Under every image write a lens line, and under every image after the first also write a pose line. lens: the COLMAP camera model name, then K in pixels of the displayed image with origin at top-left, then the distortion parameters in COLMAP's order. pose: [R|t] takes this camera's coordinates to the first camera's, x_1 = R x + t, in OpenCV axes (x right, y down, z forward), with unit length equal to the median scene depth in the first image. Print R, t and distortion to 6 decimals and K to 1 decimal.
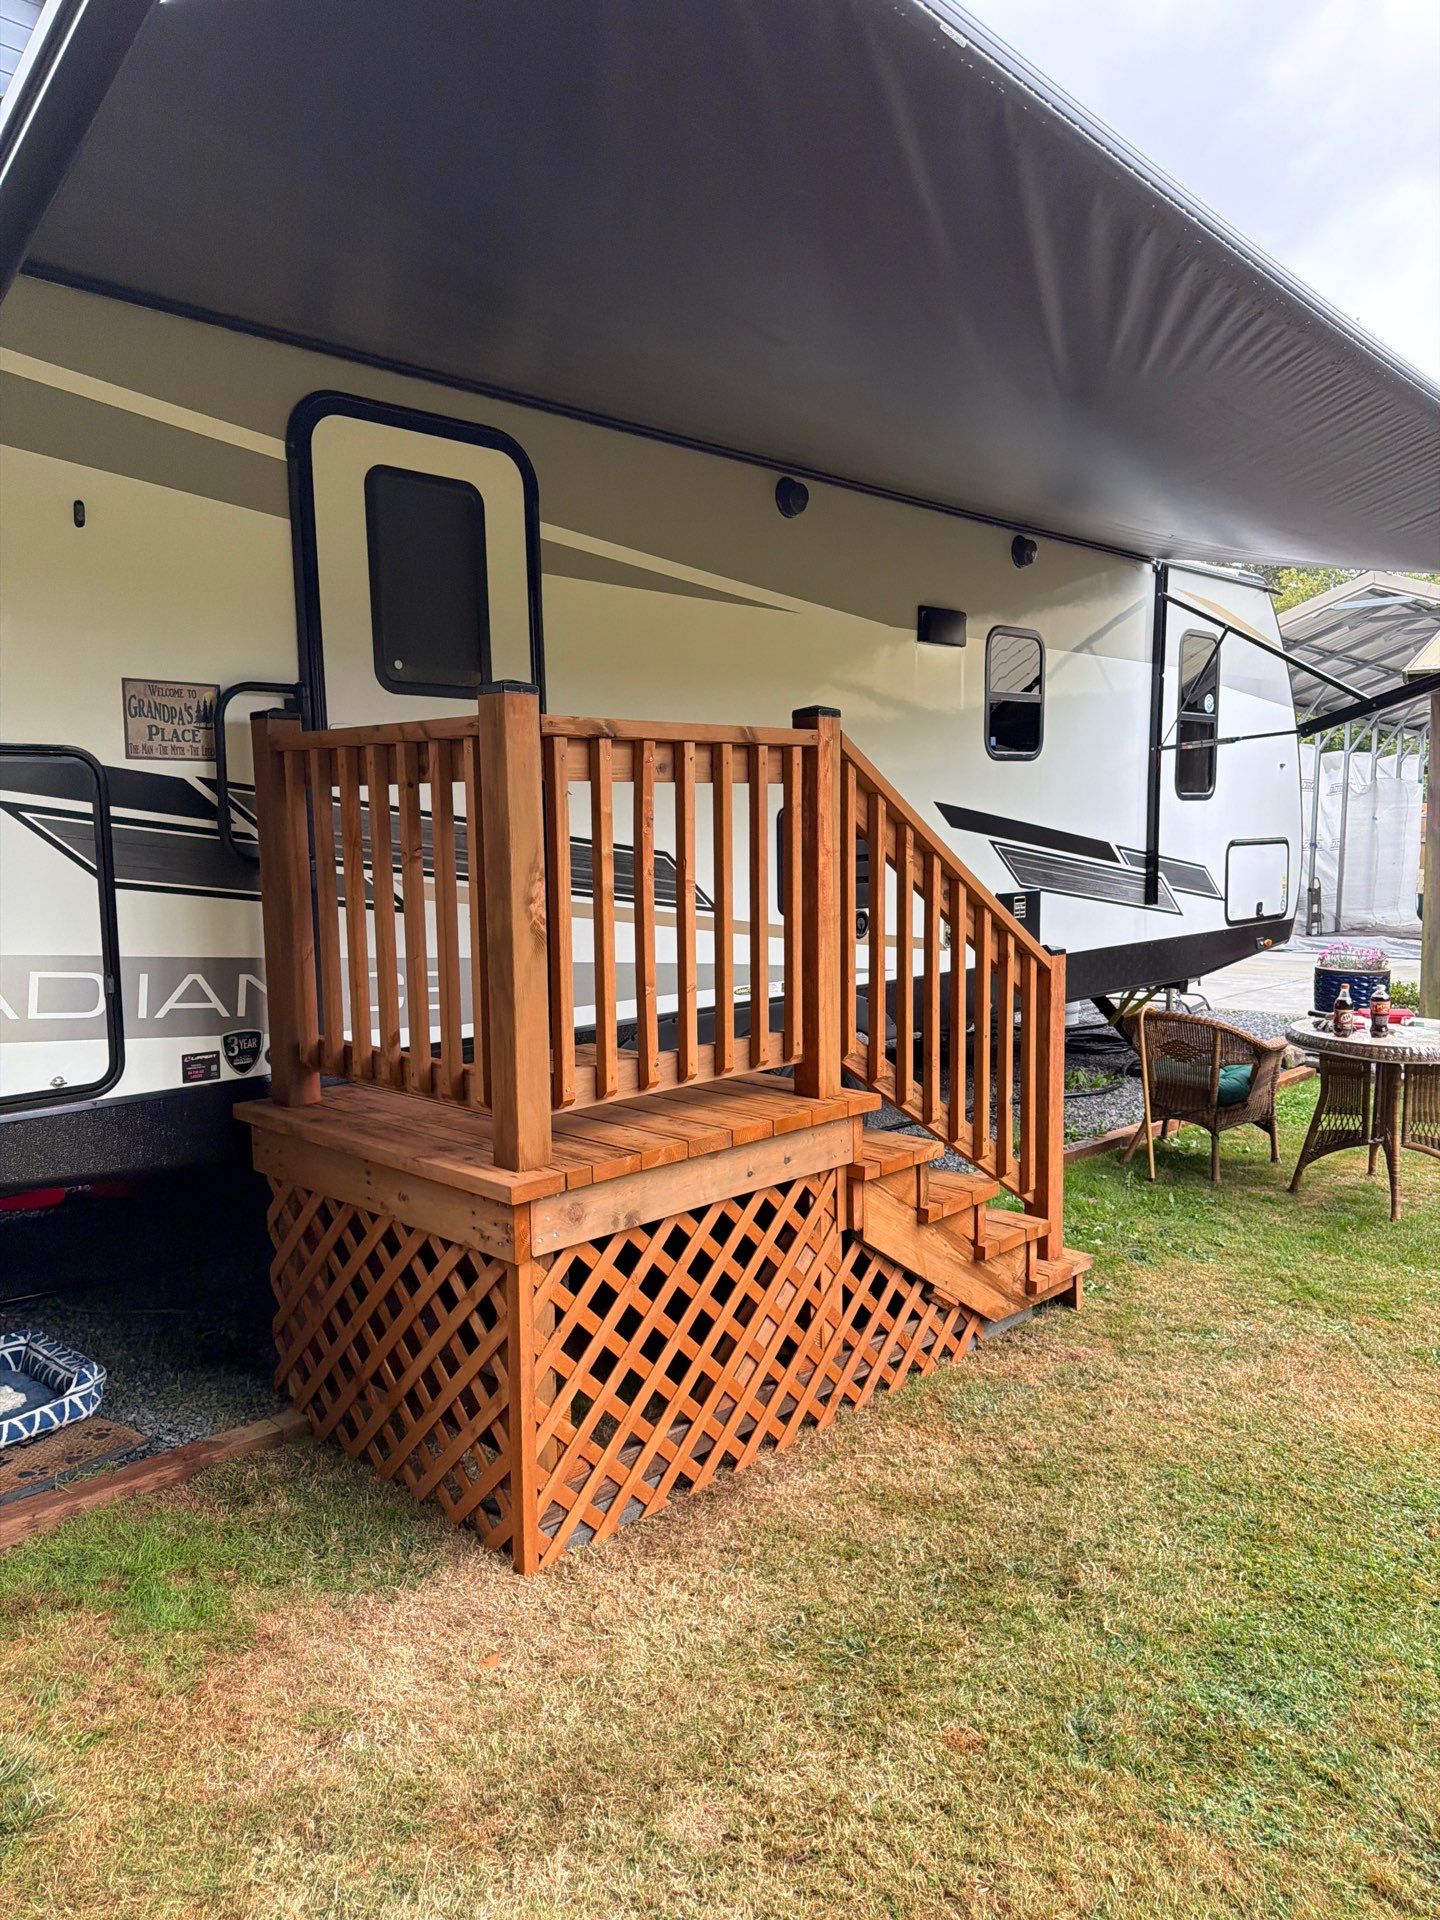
lens RADIAL K [[1338.7, 0, 720.0], [0, 1338.7, 960.0], [0, 0, 1]] dist [0.097476, -0.135427]
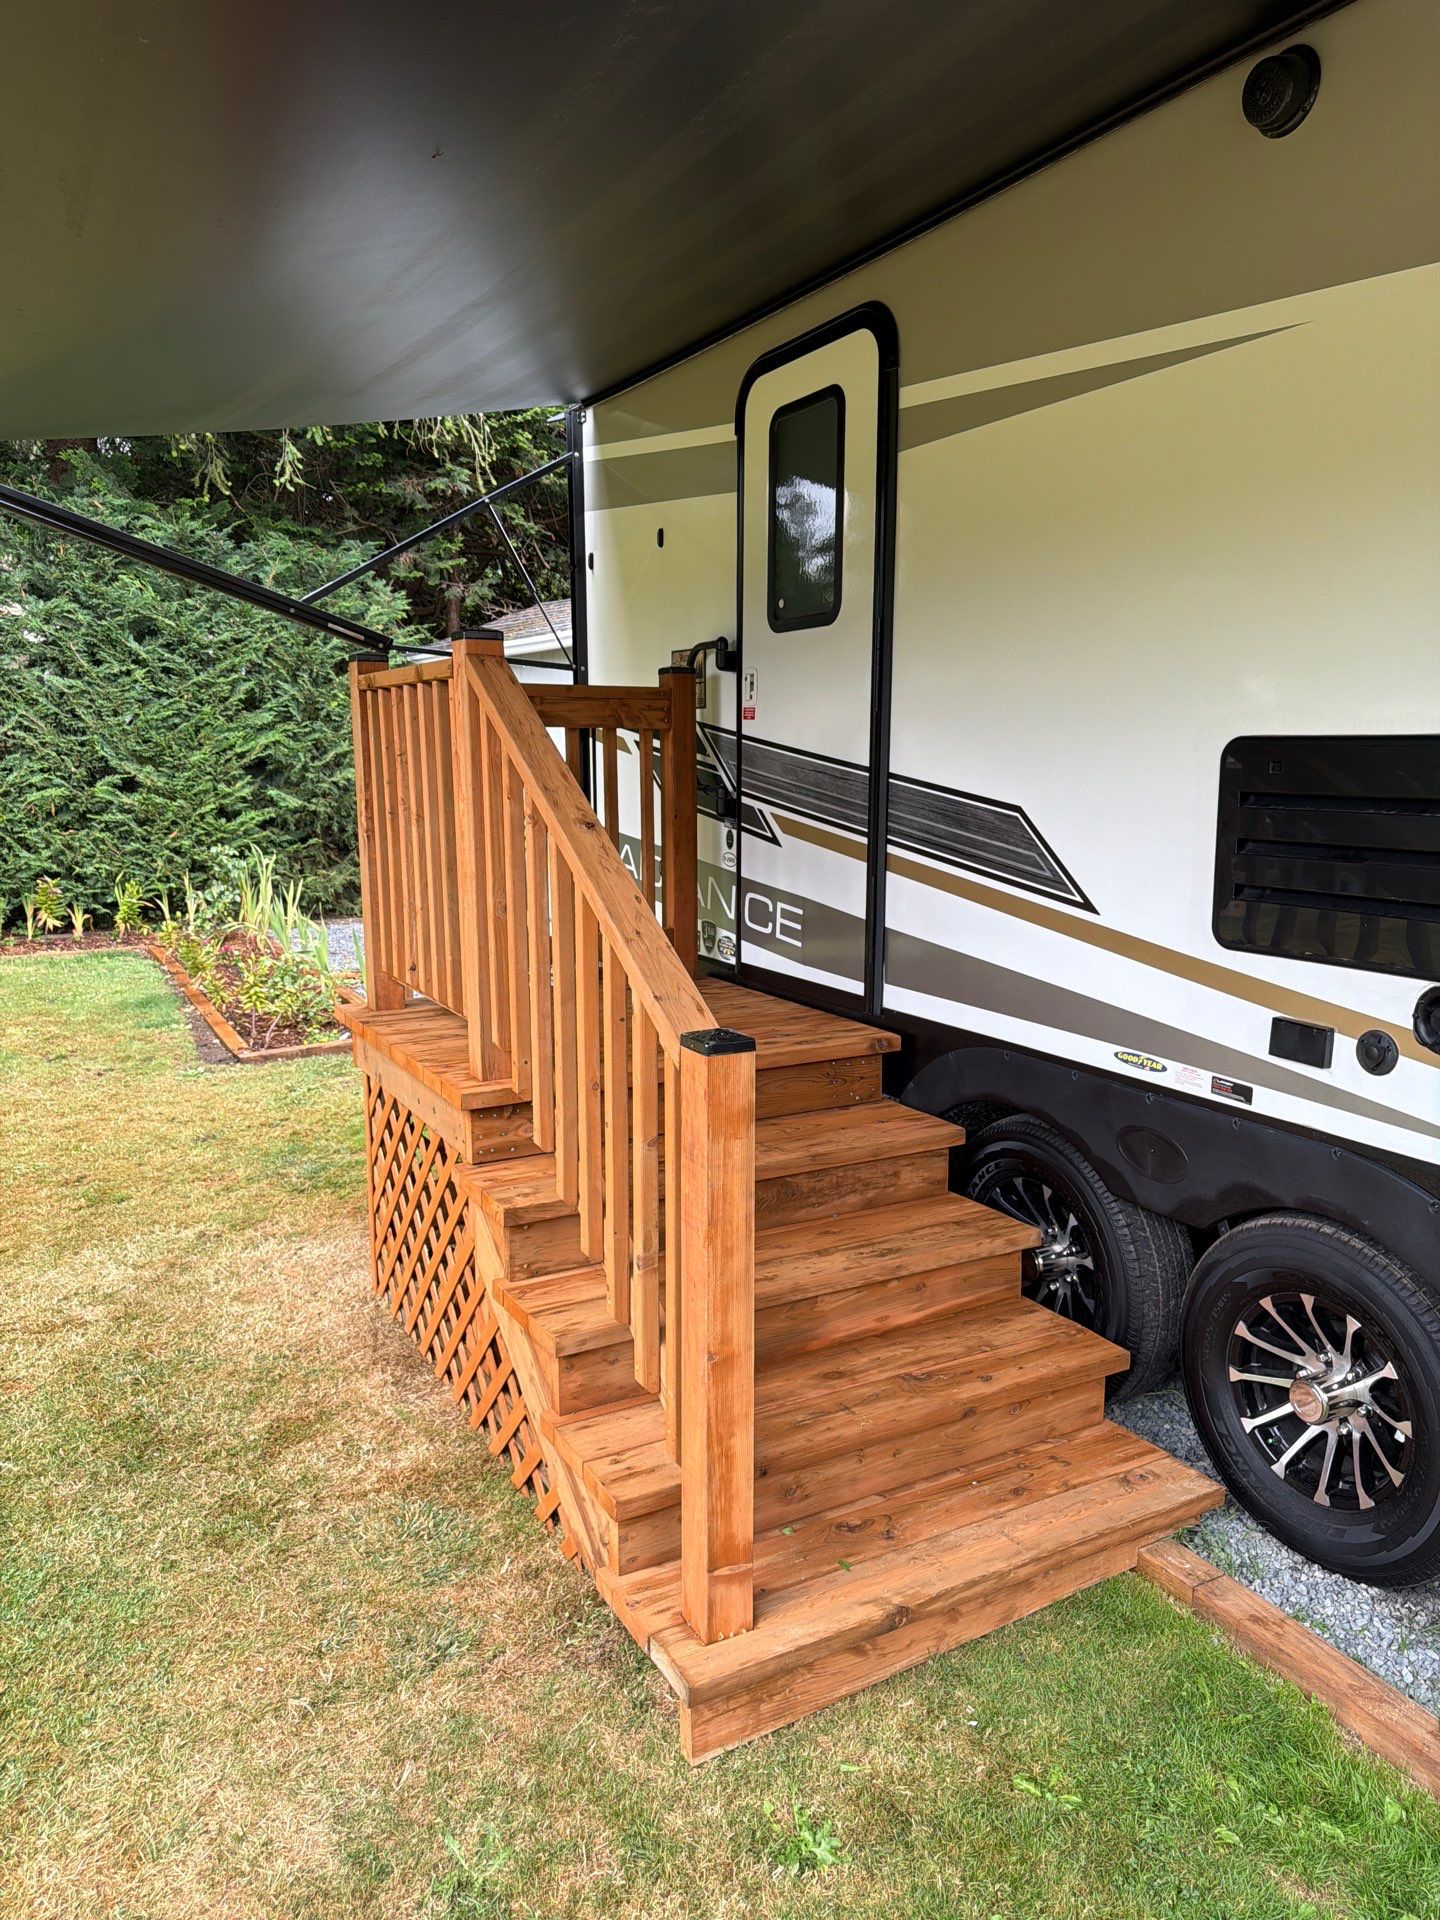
lens RADIAL K [[1340.9, 0, 734.5], [0, 1340.9, 975.8], [0, 0, 1]] dist [0.081517, -0.120372]
pose [[-0.276452, 0.170742, -0.945739, 0.876873], [-0.097531, 0.974025, 0.204358, -0.163590], [0.956066, 0.148734, -0.252618, 1.403314]]
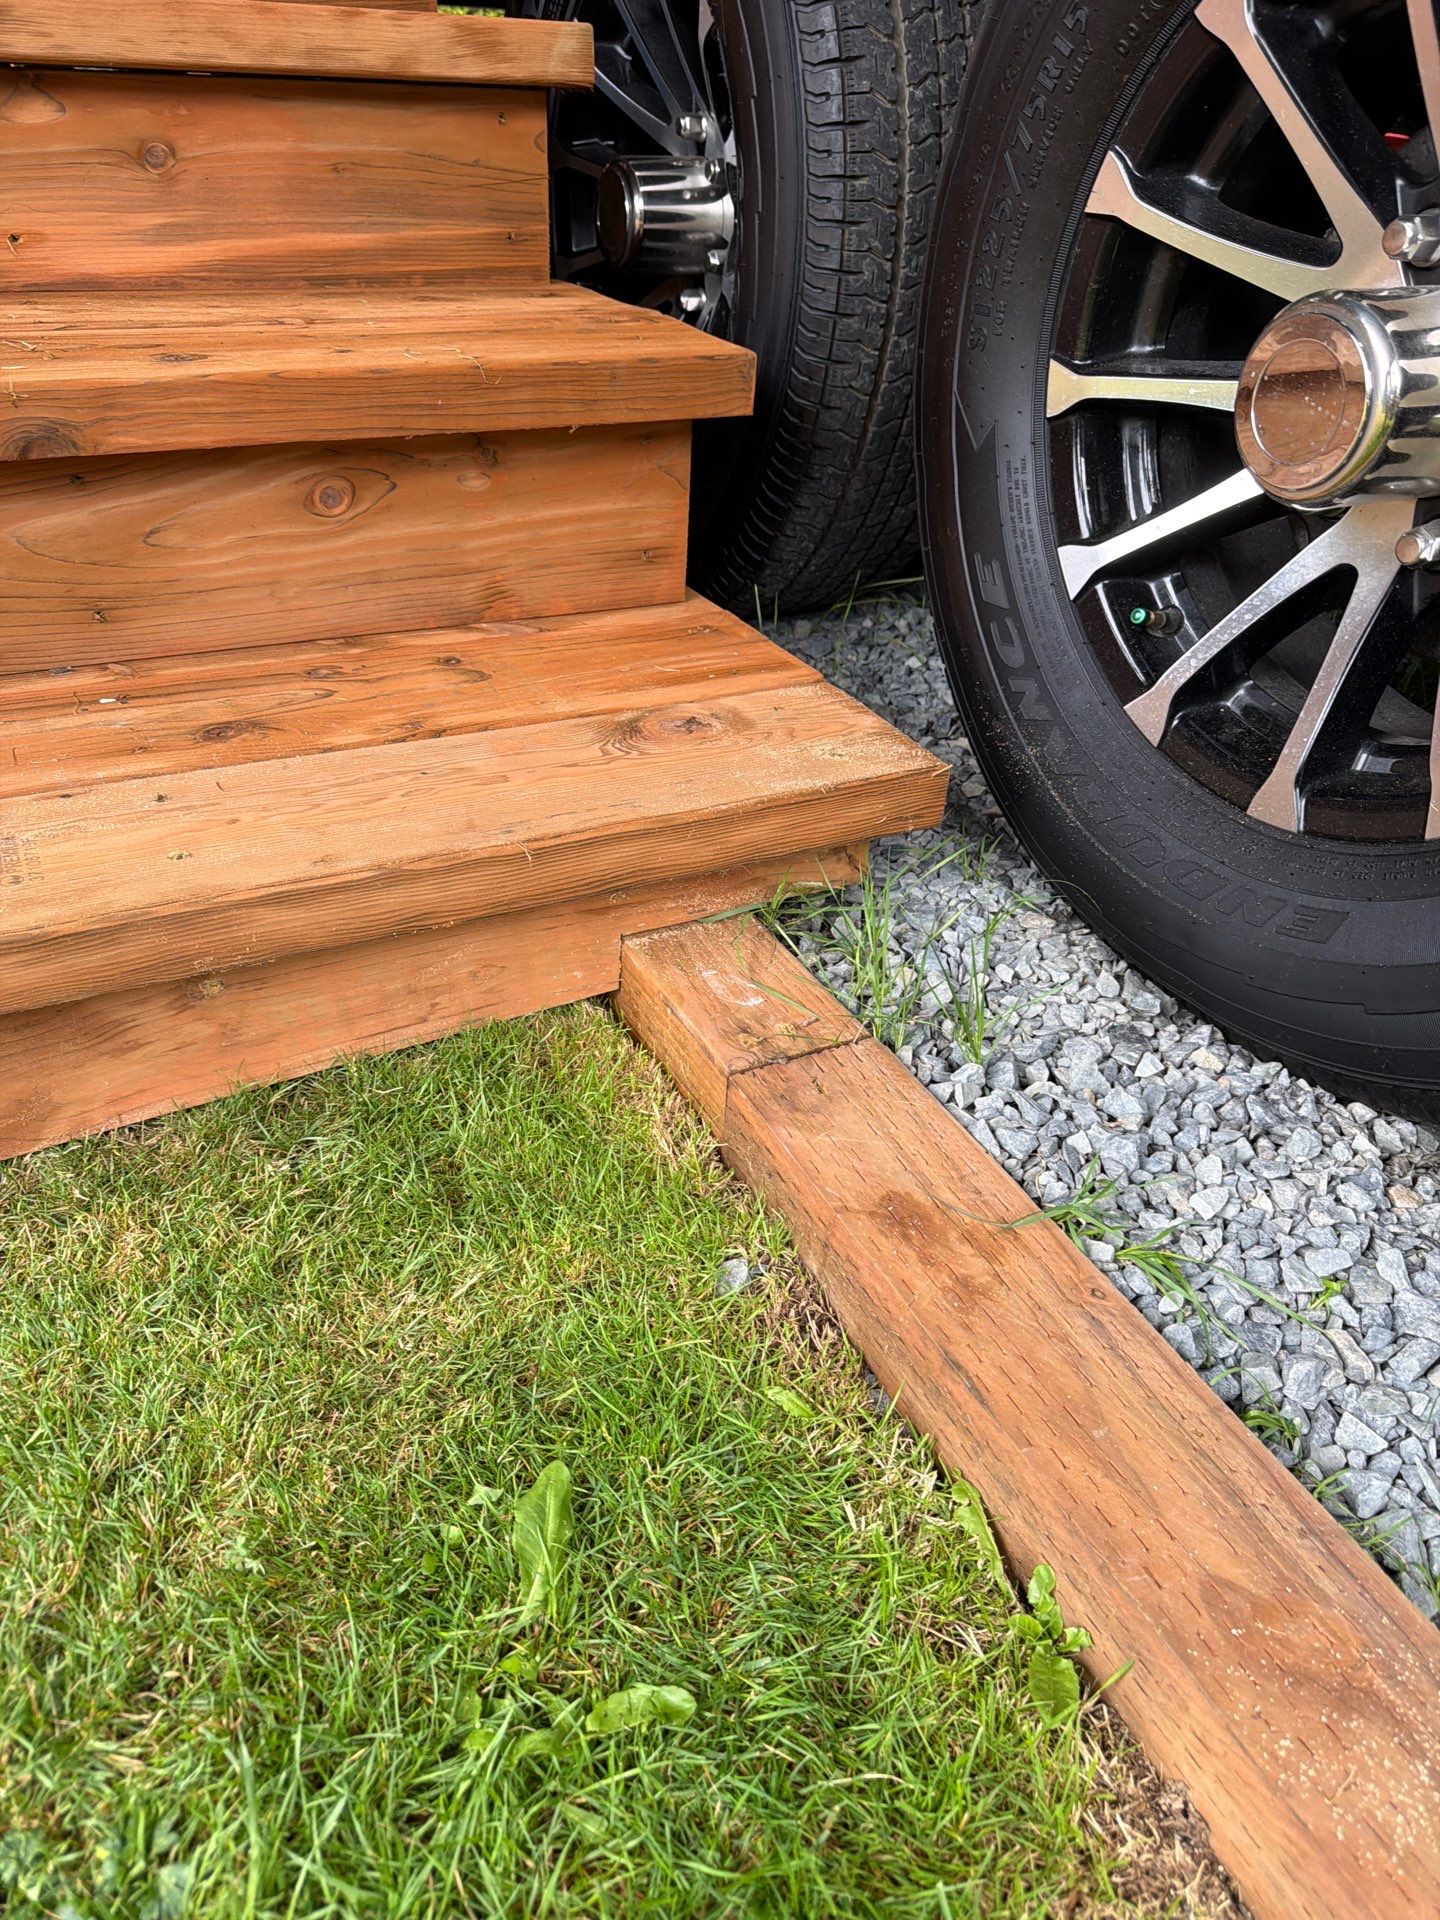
lens RADIAL K [[1367.6, 0, 692.6], [0, 1367.6, 966.8], [0, 0, 1]] dist [0.001265, -0.000339]
pose [[-0.328313, 0.516309, -0.790971, 0.319983], [-0.135943, 0.802843, 0.580485, 0.156965], [0.934735, 0.298108, -0.193395, 1.533888]]
